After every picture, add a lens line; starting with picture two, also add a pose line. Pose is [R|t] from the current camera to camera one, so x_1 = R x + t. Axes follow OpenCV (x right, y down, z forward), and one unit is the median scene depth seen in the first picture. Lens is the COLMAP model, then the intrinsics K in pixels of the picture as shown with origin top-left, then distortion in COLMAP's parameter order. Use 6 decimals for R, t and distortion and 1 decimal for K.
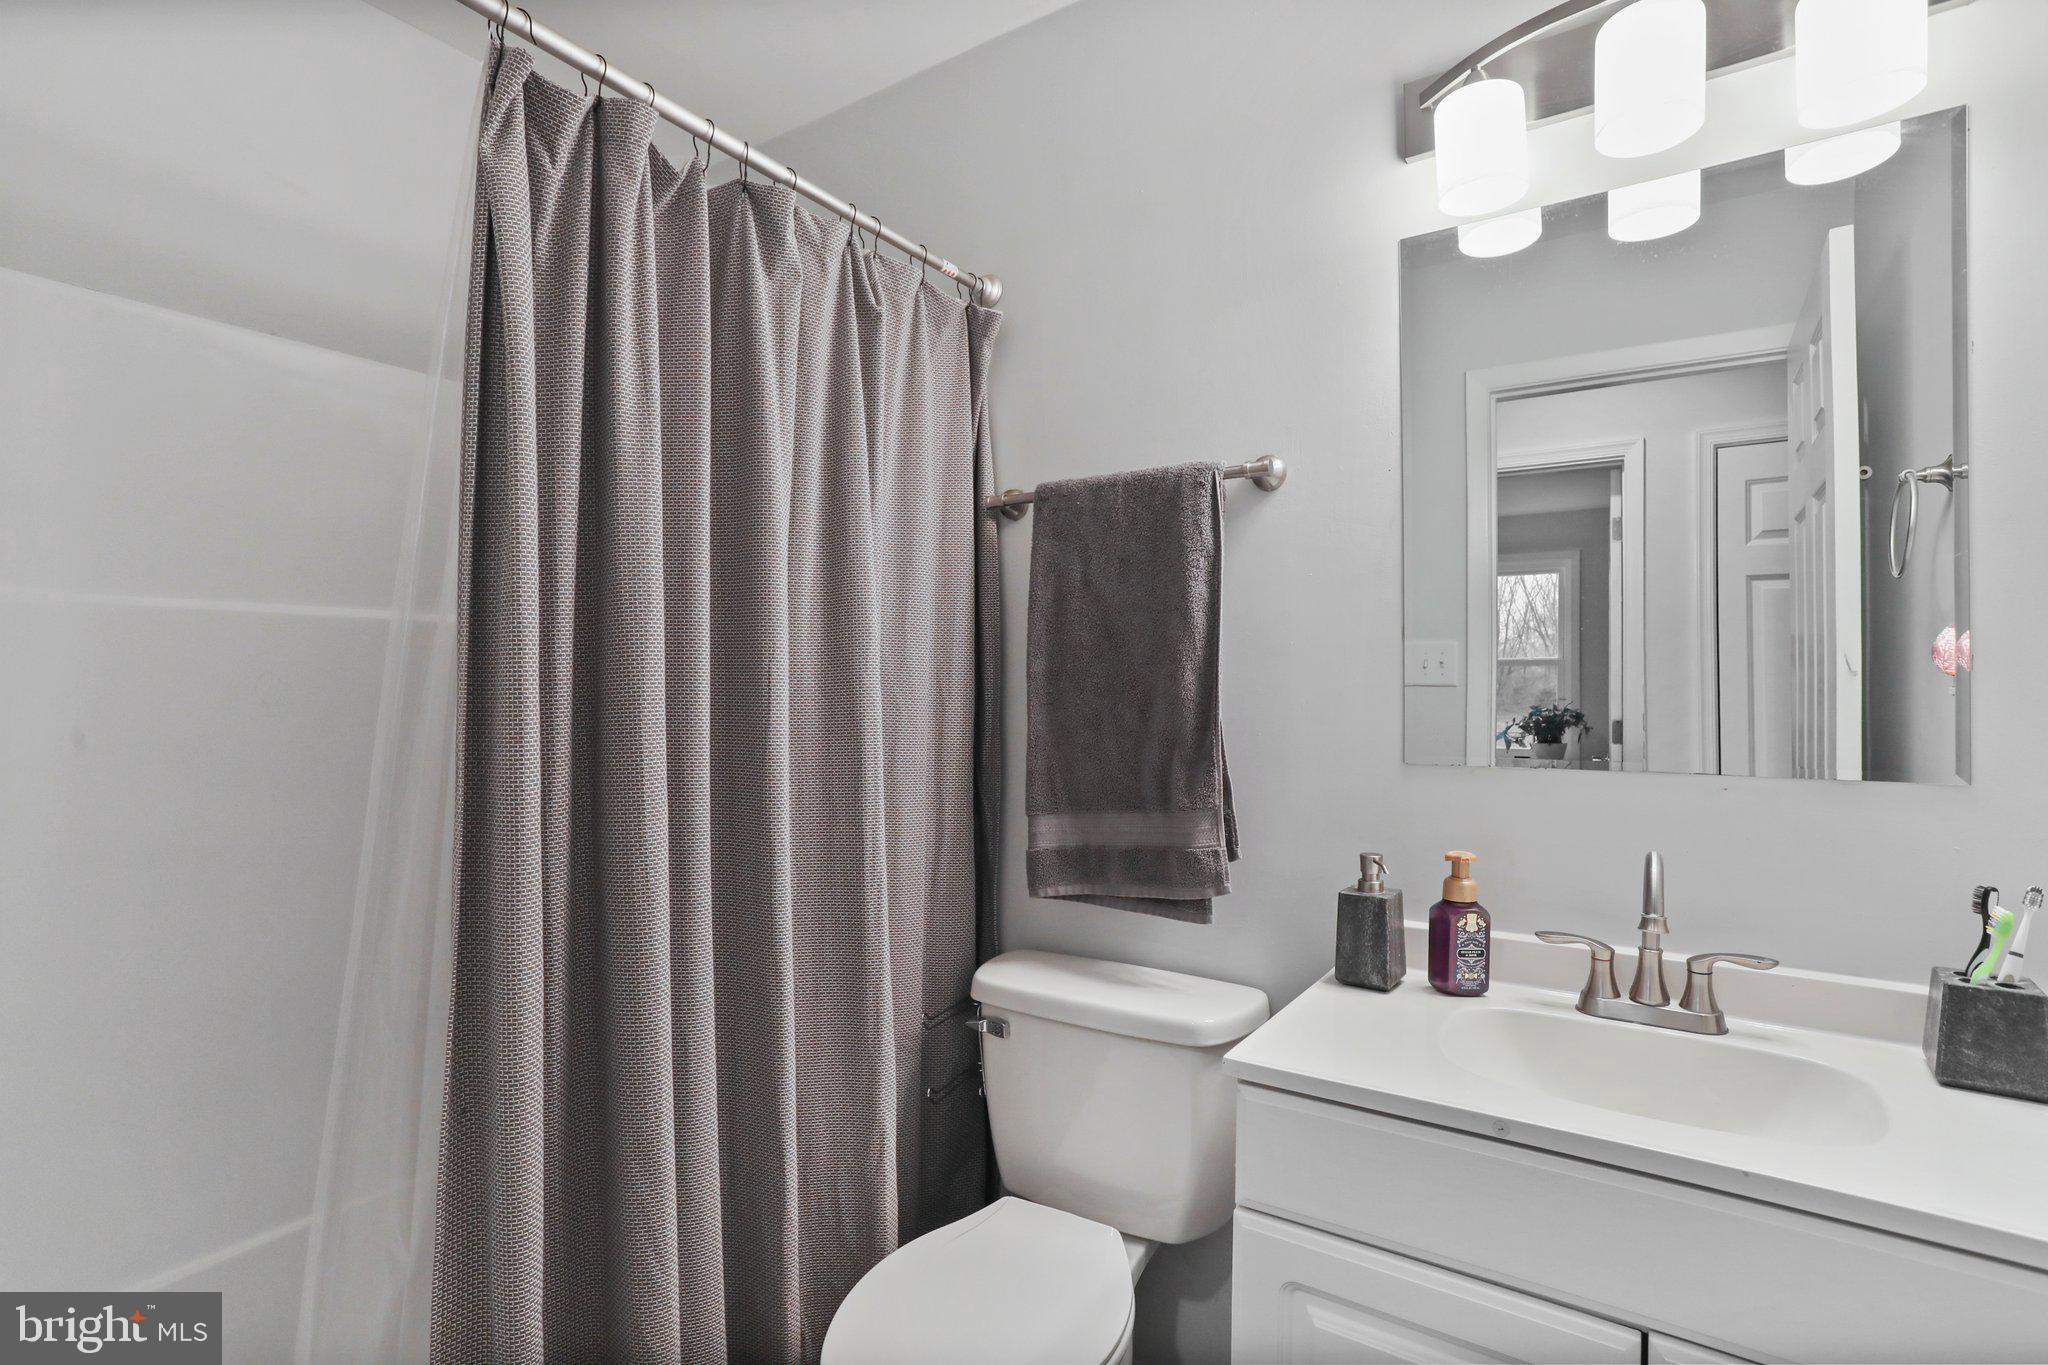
lens RADIAL K [[991.4, 0, 1027.3], [0, 991.4, 678.3], [0, 0, 1]] dist [-0.047671, 0.034887]
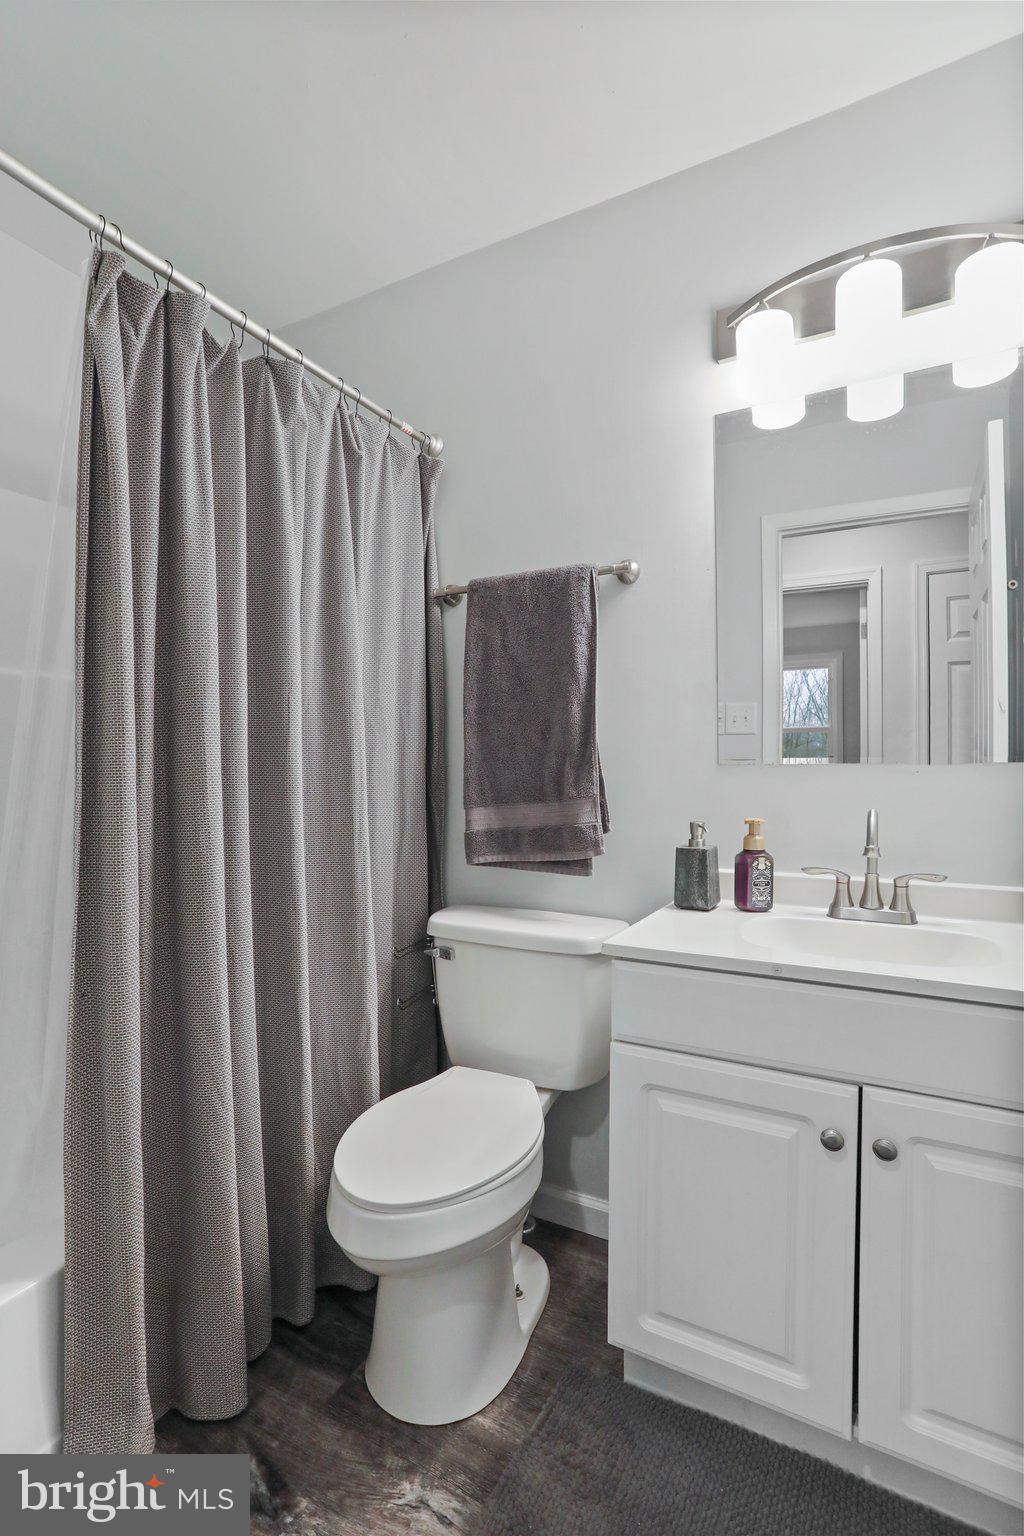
lens RADIAL K [[743.5, 0, 512.0], [0, 743.5, 768.0], [0, 0, 1]] dist [-0.047671, 0.034887]
pose [[0.995849, -0.007505, 0.090713, -0.032621], [0.006353, 0.999896, 0.012984, 0.073381], [-0.090801, -0.012354, 0.995792, -0.095475]]
